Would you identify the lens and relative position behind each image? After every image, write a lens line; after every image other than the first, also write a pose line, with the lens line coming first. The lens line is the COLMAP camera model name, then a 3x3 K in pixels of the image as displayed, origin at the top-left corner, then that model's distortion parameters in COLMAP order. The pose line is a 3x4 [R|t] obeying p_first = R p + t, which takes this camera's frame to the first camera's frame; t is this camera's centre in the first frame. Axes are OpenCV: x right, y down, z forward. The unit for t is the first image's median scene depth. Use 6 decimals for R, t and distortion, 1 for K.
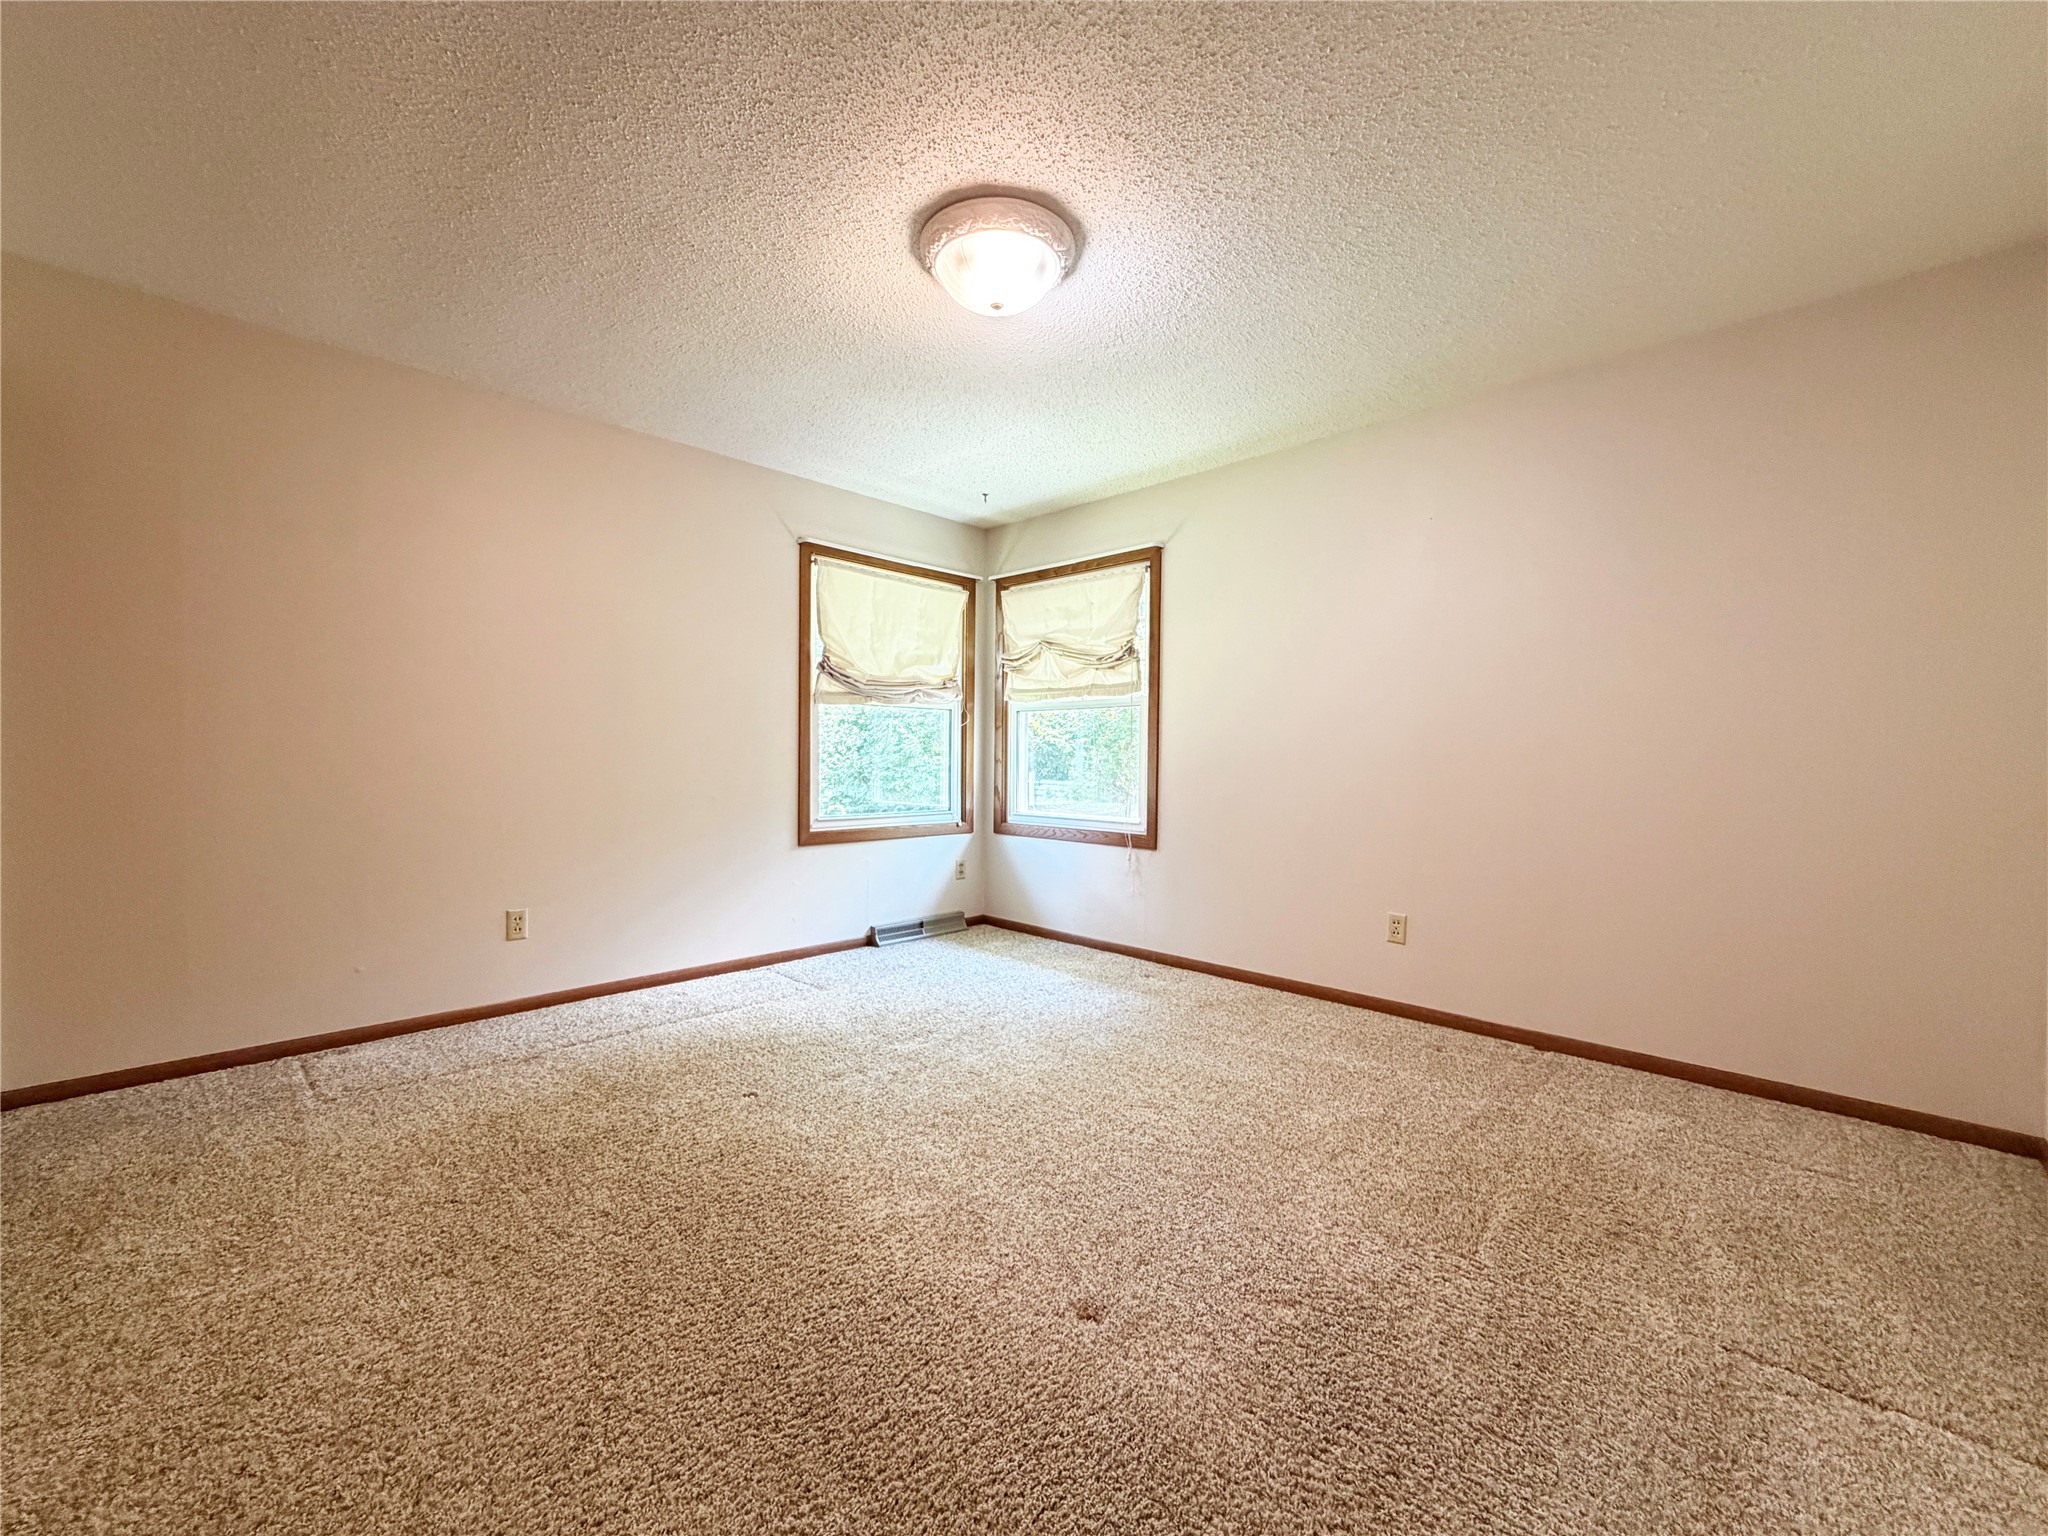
lens RADIAL K [[819.1, 0, 1020.5], [0, 819.1, 770.6], [0, 0, 1]] dist [0.002411, -0.000977]
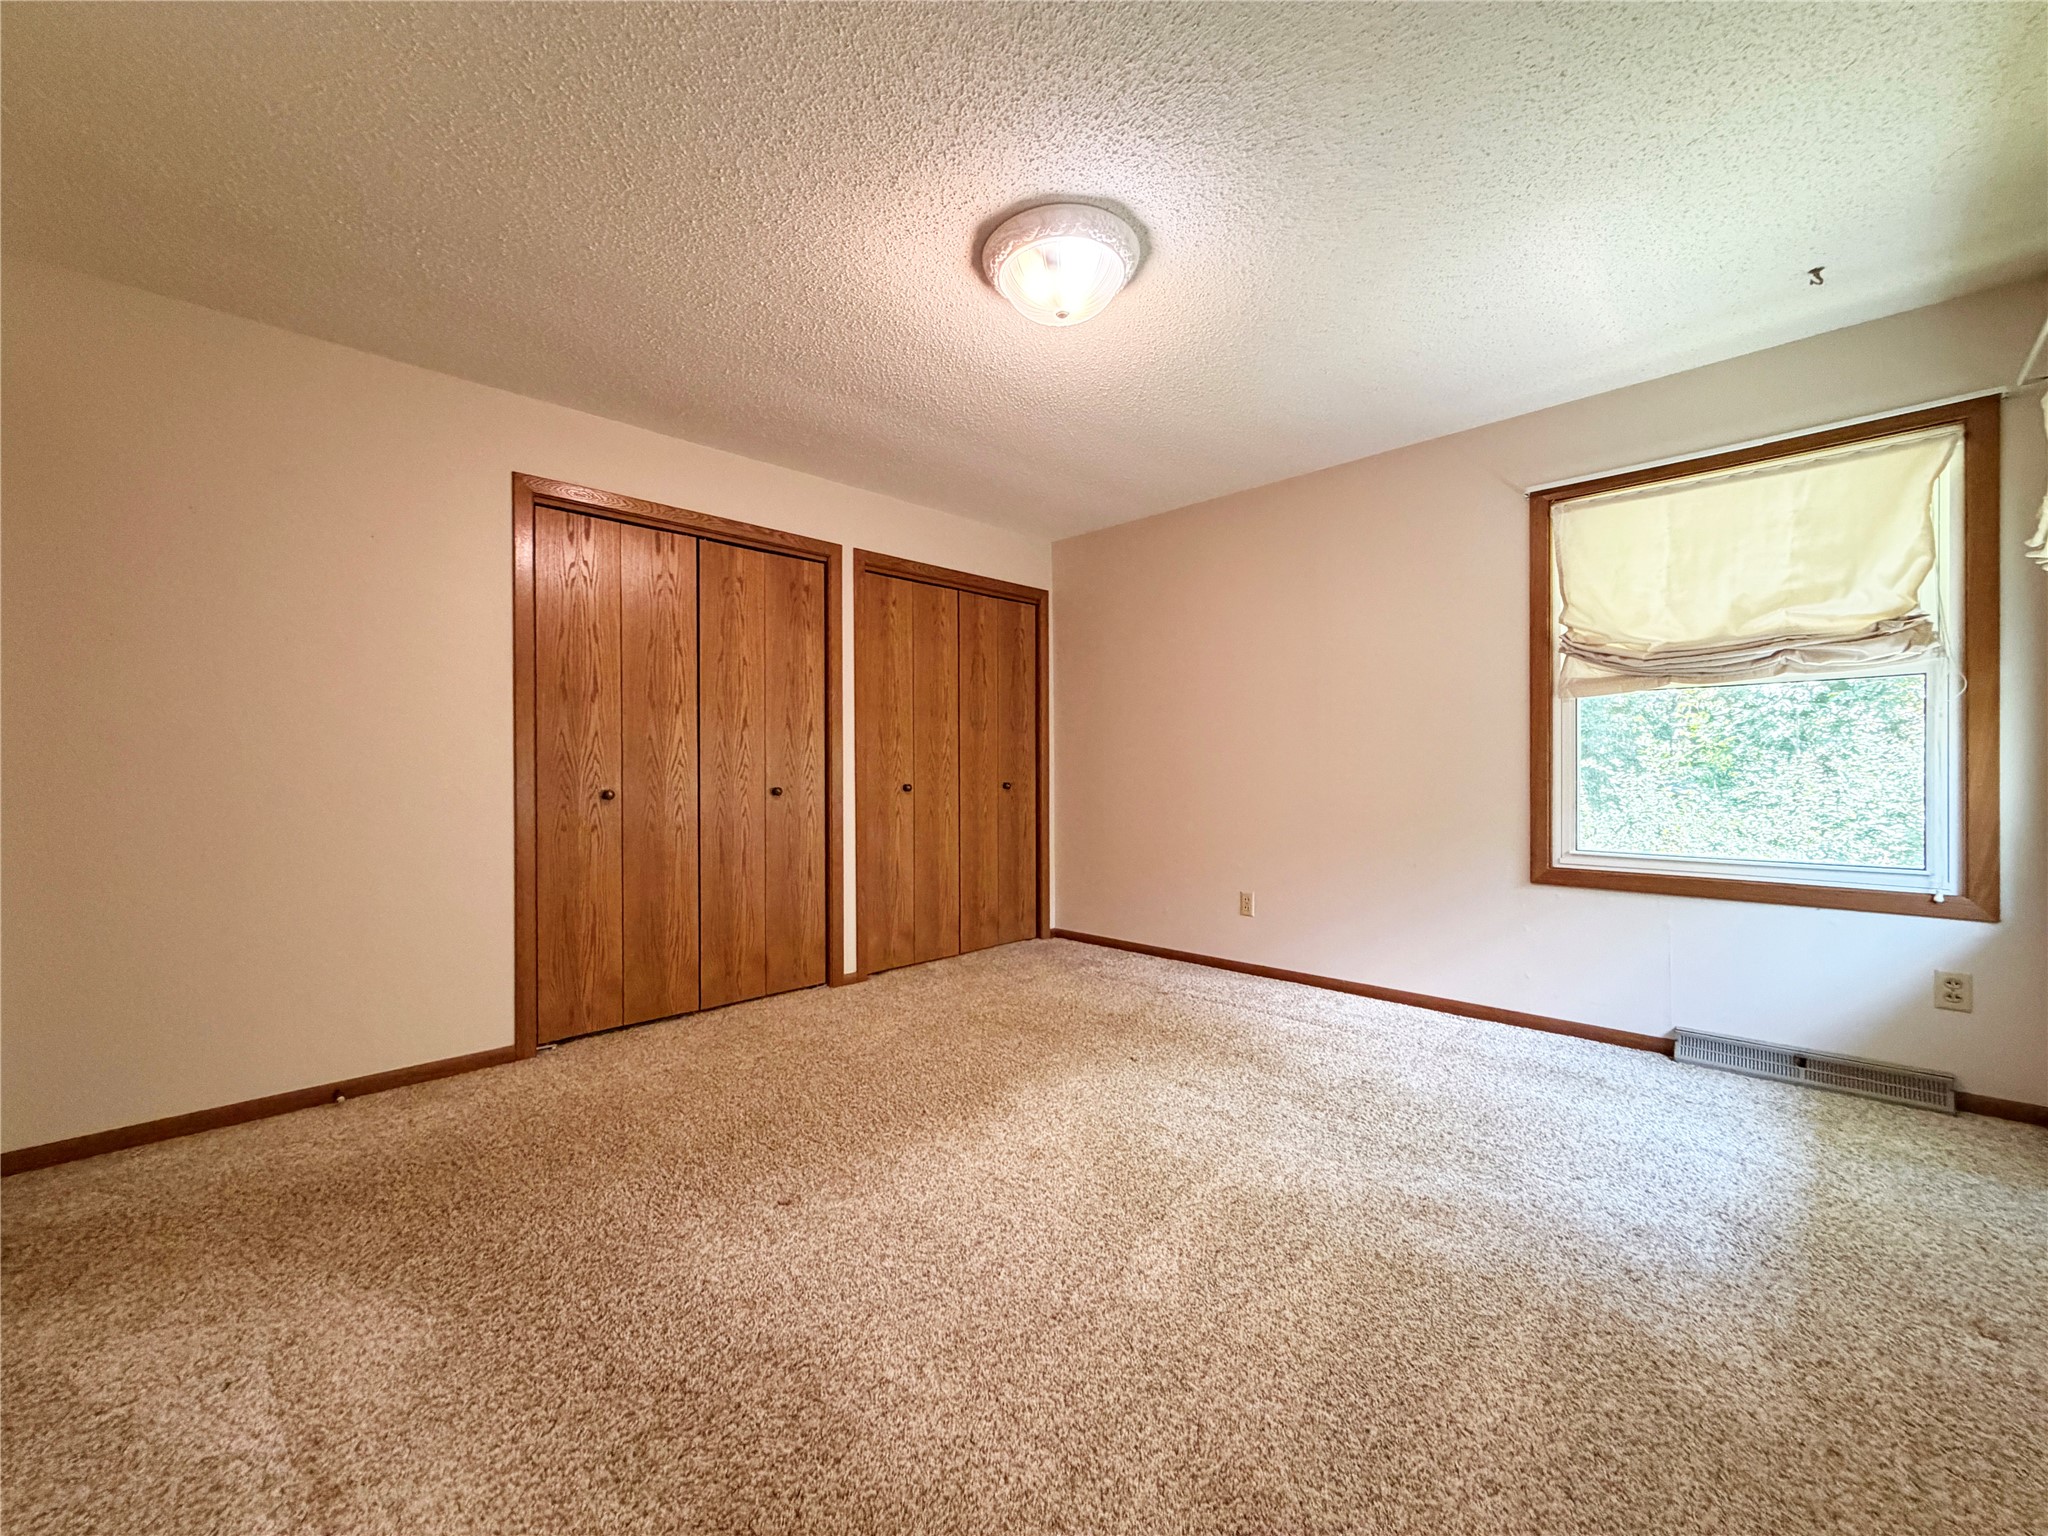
lens RADIAL K [[819.1, 0, 1025.4], [0, 819.1, 763.8], [0, 0, 1]] dist [0.002411, -0.000977]
pose [[-0.005171, -0.017916, -0.999826, 0.497844], [-0.013027, 0.999756, -0.017847, -0.000909], [0.999902, 0.012933, -0.005403, 0.503419]]
